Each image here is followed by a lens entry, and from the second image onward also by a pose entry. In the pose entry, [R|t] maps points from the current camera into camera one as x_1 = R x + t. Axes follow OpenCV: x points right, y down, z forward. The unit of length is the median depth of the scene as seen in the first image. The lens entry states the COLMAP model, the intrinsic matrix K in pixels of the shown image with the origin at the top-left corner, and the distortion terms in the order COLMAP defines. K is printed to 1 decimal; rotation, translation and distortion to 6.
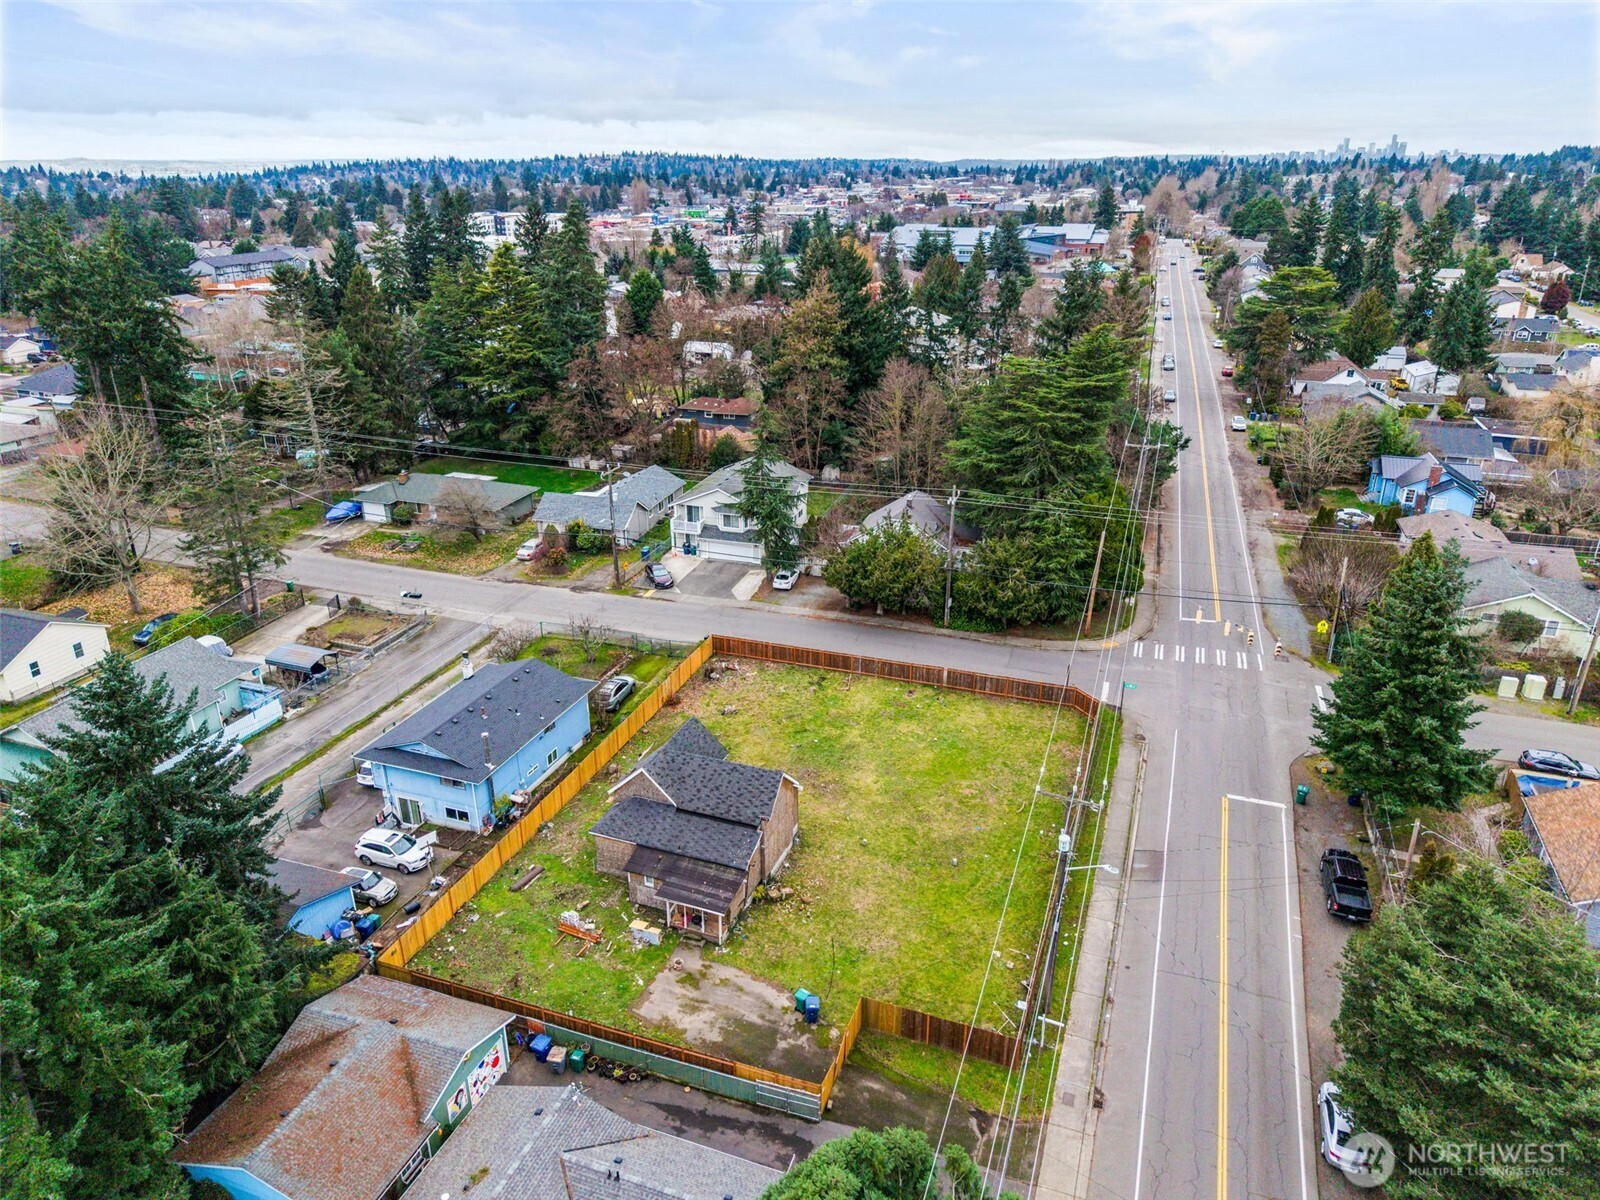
lens RADIAL K [[1068.7, 0, 801.5], [0, 1068.7, 610.5], [0, 0, 1]] dist [0.025869, -0.029481]
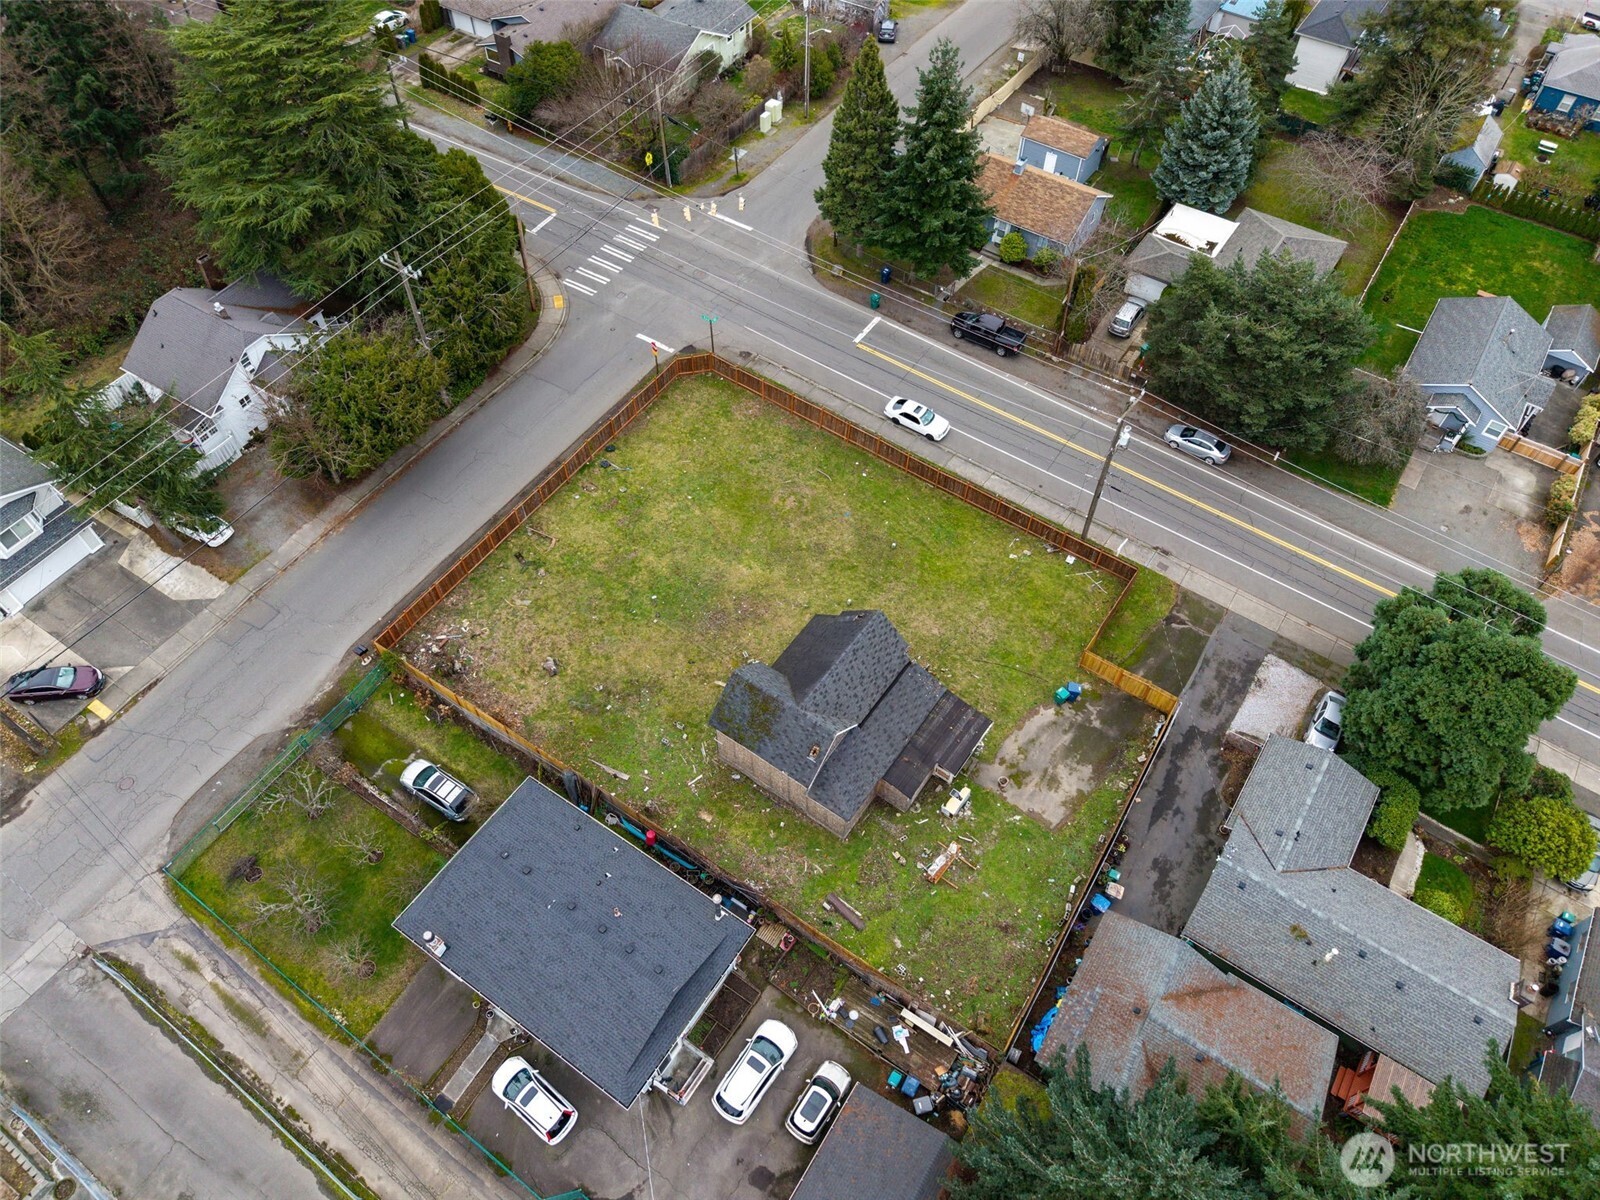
lens RADIAL K [[1068.7, 0, 794.4], [0, 1068.7, 604.1], [0, 0, 1]] dist [0.025869, -0.029481]
pose [[0.242809, -0.780959, 0.575454, -0.400388], [0.369320, 0.622953, 0.689589, -0.372889], [-0.897021, 0.045088, 0.439682, 0.439786]]
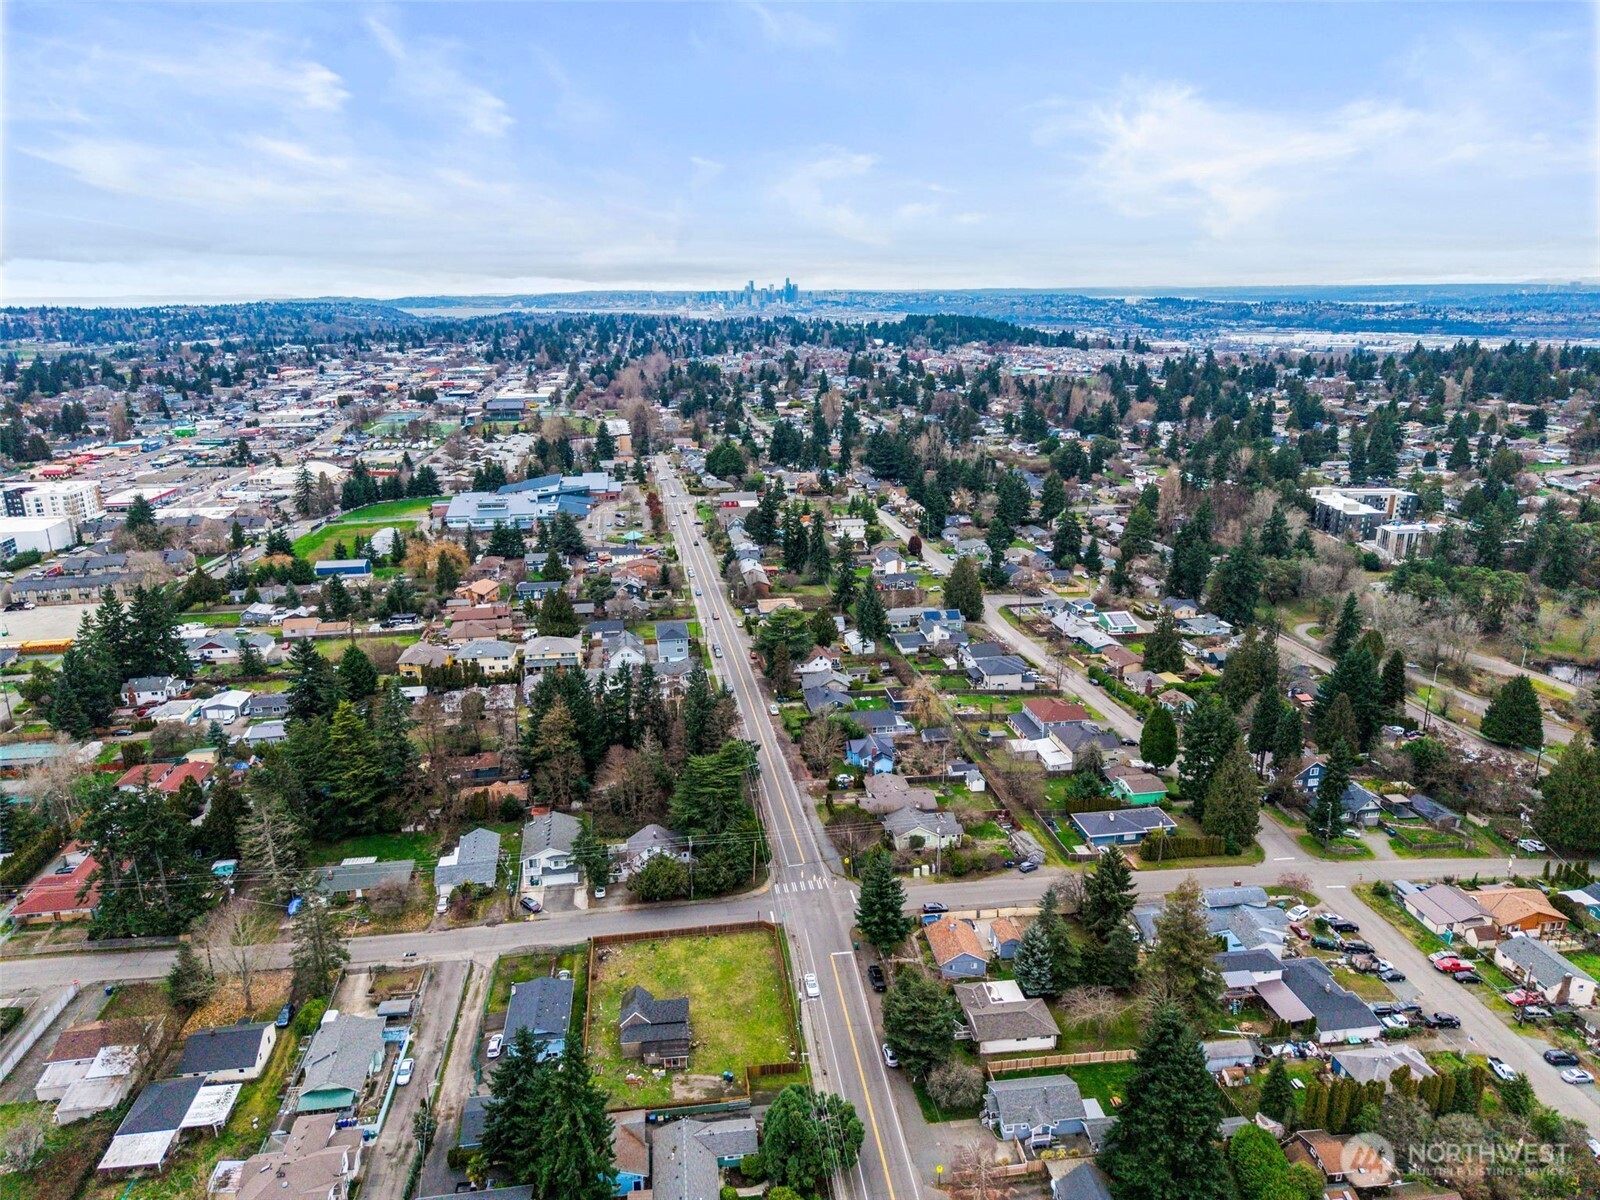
lens RADIAL K [[1068.7, 0, 800.7], [0, 1068.7, 608.0], [0, 0, 1]] dist [0.025869, -0.029481]
pose [[0.886744, -0.137109, 0.441458, -0.553409], [0.184978, 0.980453, -0.067049, -0.385522], [-0.423636, 0.141116, 0.894773, -1.113608]]
